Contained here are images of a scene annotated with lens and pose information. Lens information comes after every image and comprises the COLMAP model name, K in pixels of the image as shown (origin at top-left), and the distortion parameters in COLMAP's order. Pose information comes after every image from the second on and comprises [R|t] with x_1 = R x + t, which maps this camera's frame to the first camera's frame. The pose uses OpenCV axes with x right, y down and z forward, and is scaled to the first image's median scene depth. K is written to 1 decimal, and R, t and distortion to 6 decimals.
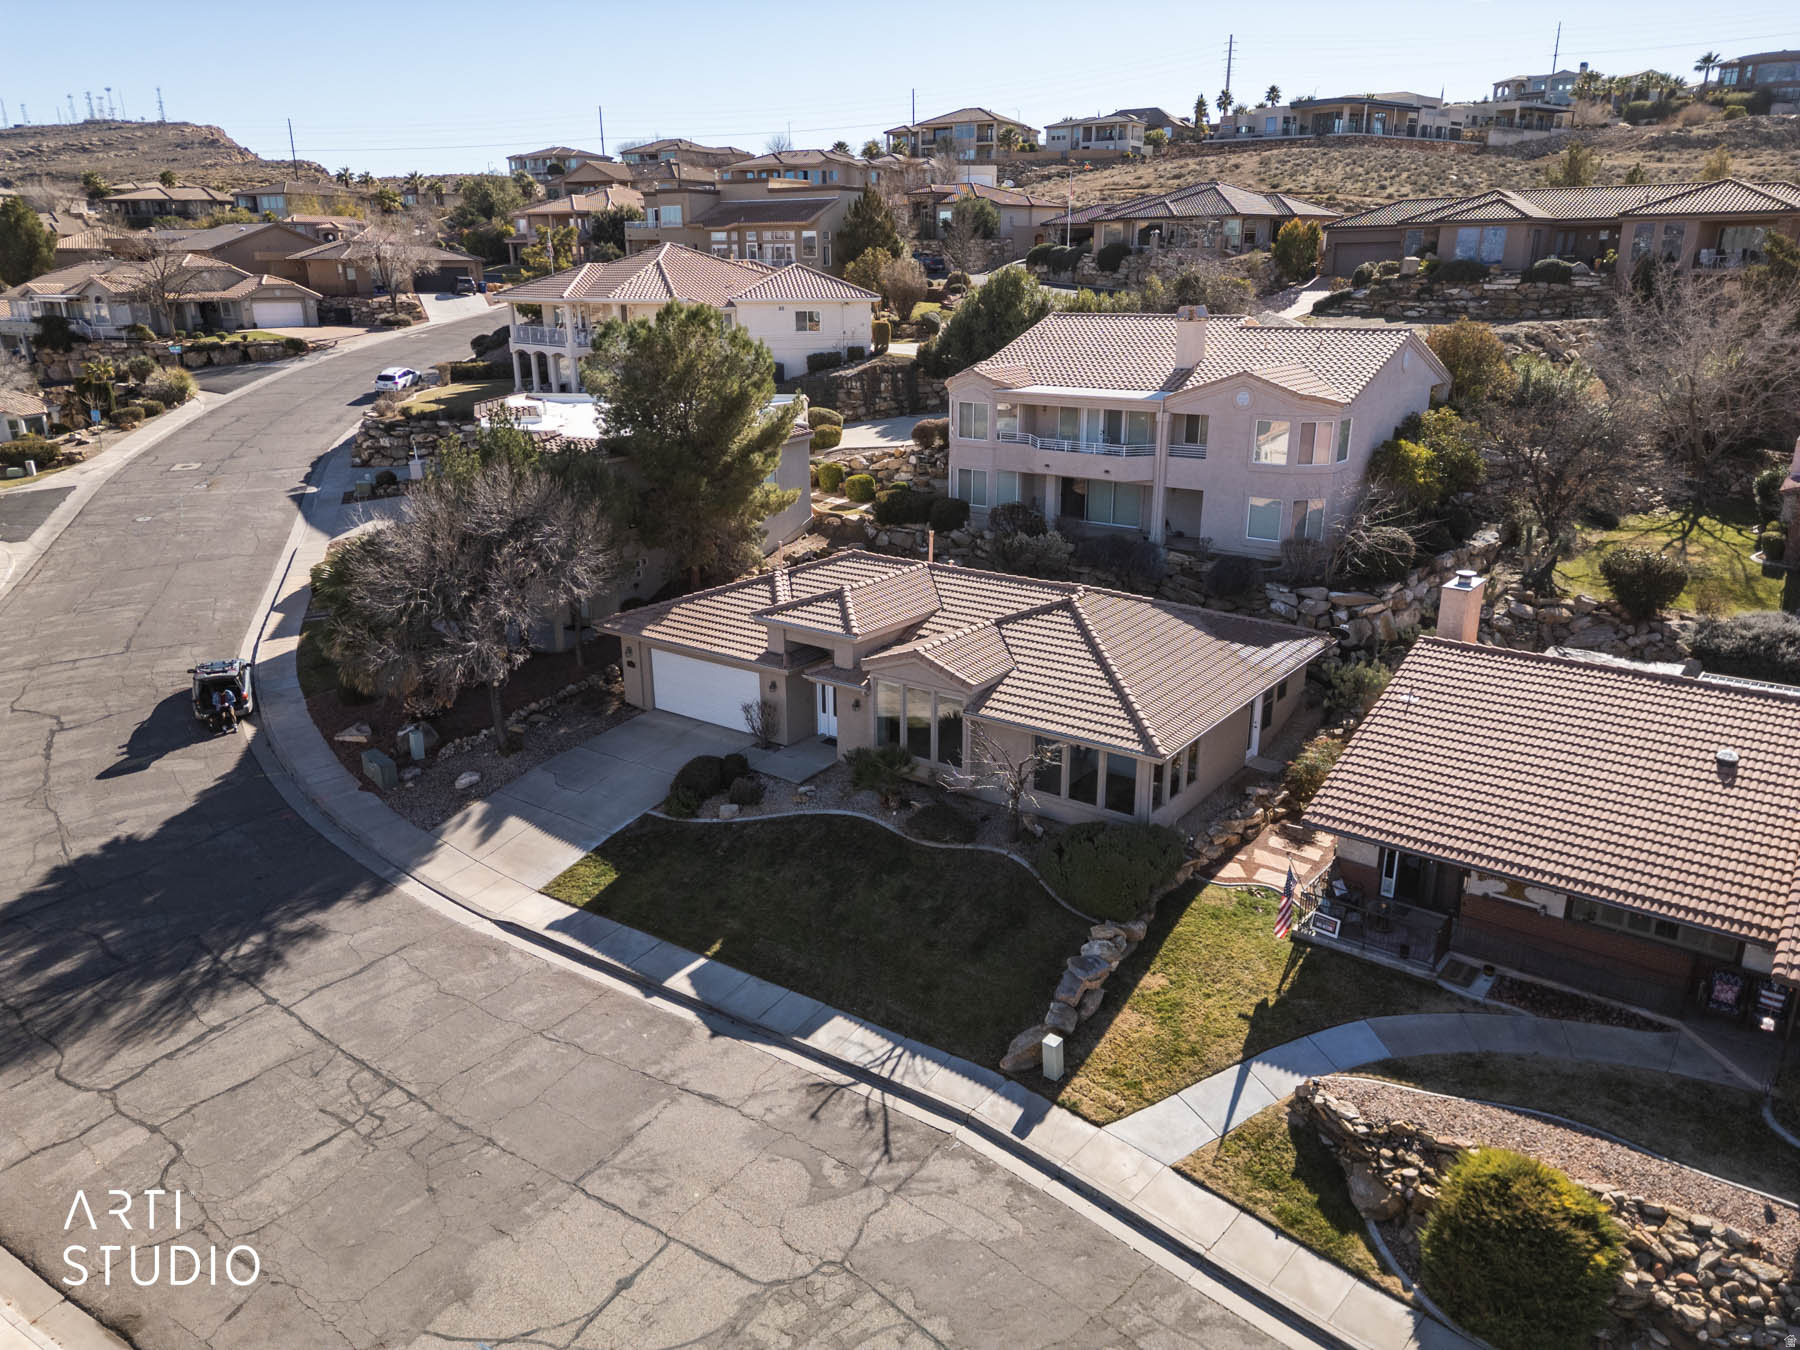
lens RADIAL K [[1255.5, 0, 898.6], [0, 1255.5, 665.8], [0, 0, 1]] dist [0.058919, -0.041548]
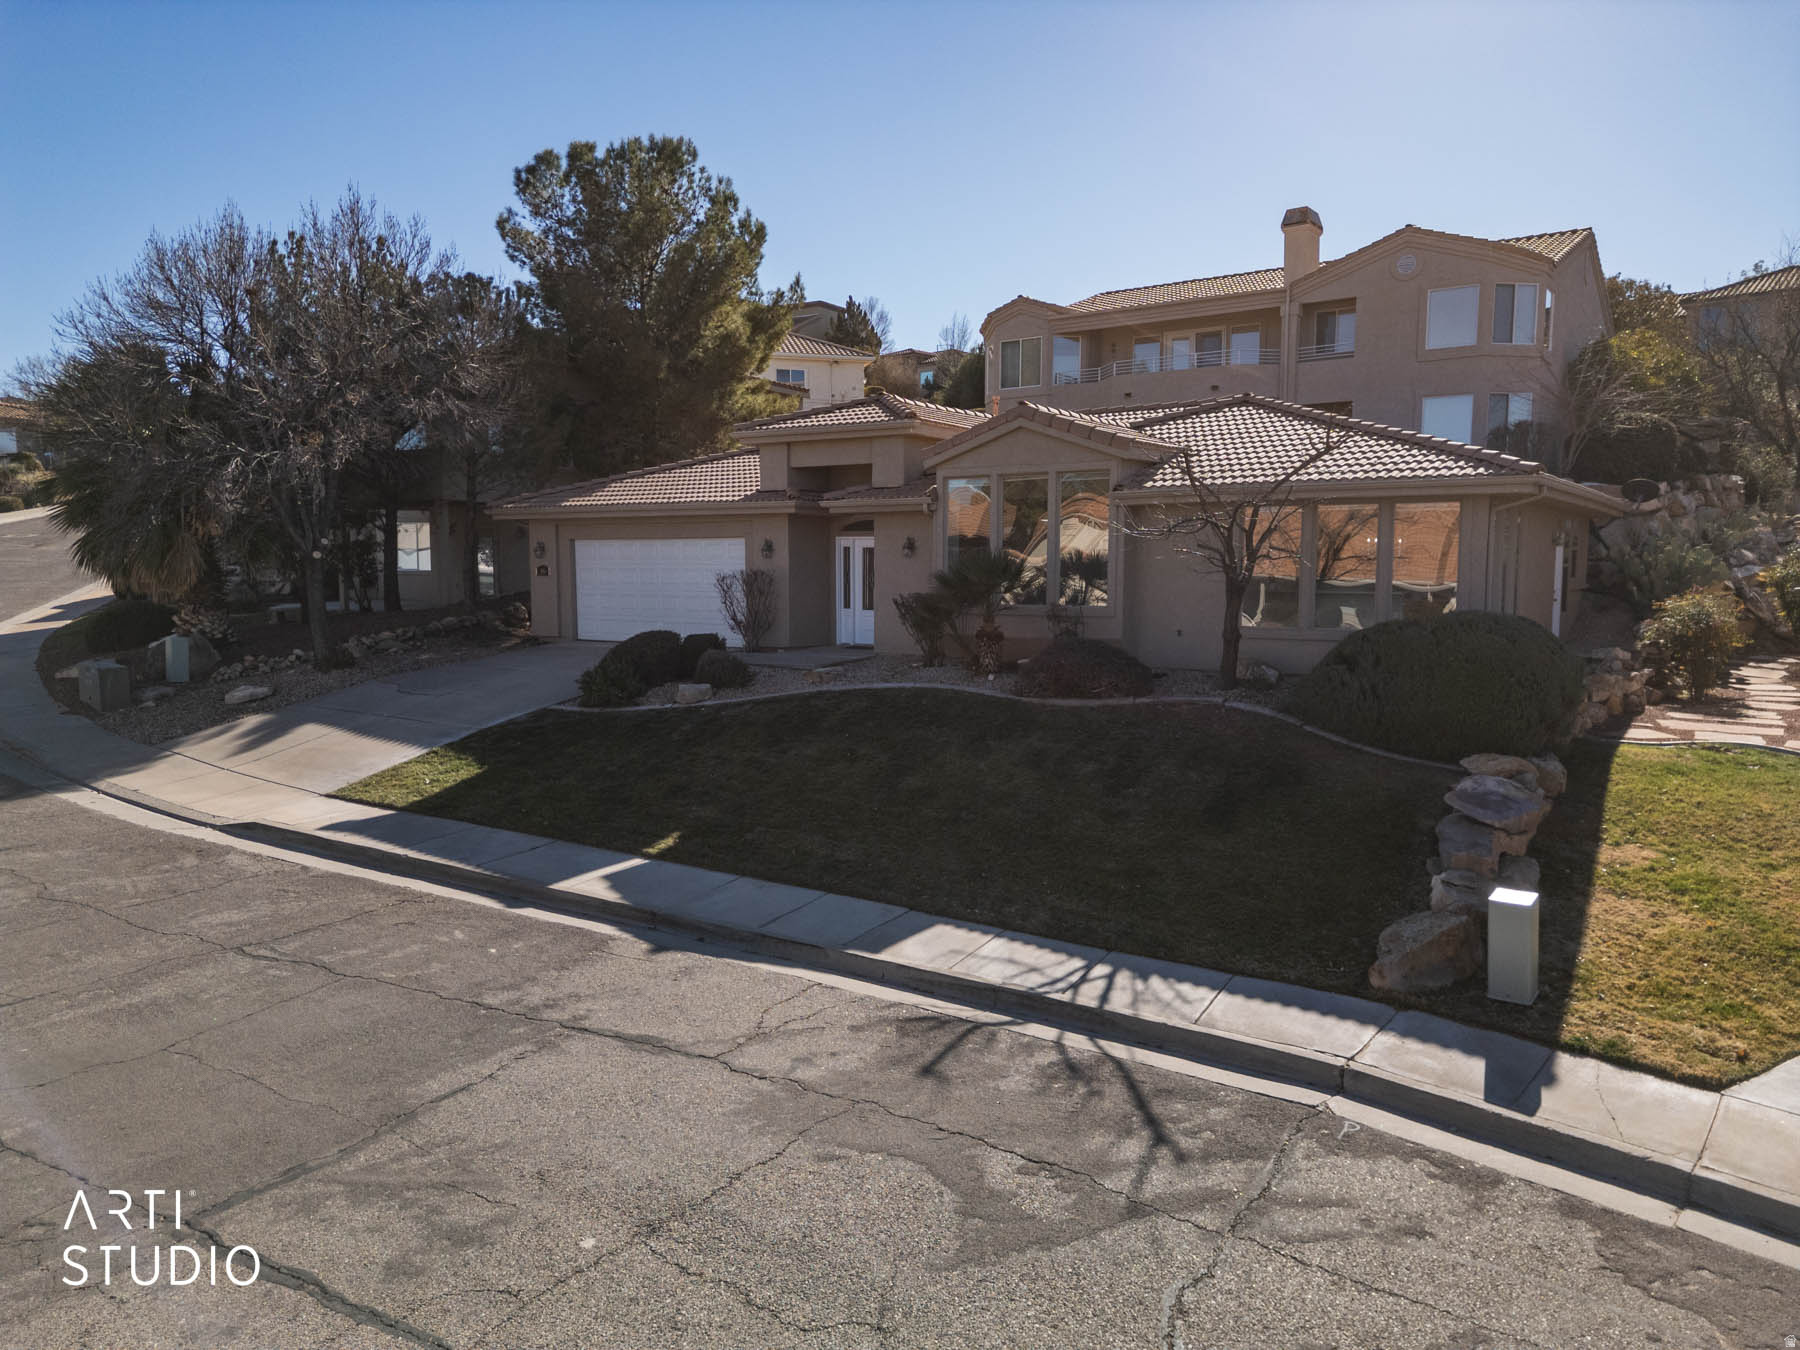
lens RADIAL K [[1255.5, 0, 898.5], [0, 1255.5, 671.4], [0, 0, 1]] dist [0.058919, -0.041548]
pose [[0.999281, 0.002844, 0.037816, -0.071142], [0.005448, 0.976072, -0.217380, 0.255437], [-0.037529, 0.217430, 0.975354, 0.490159]]
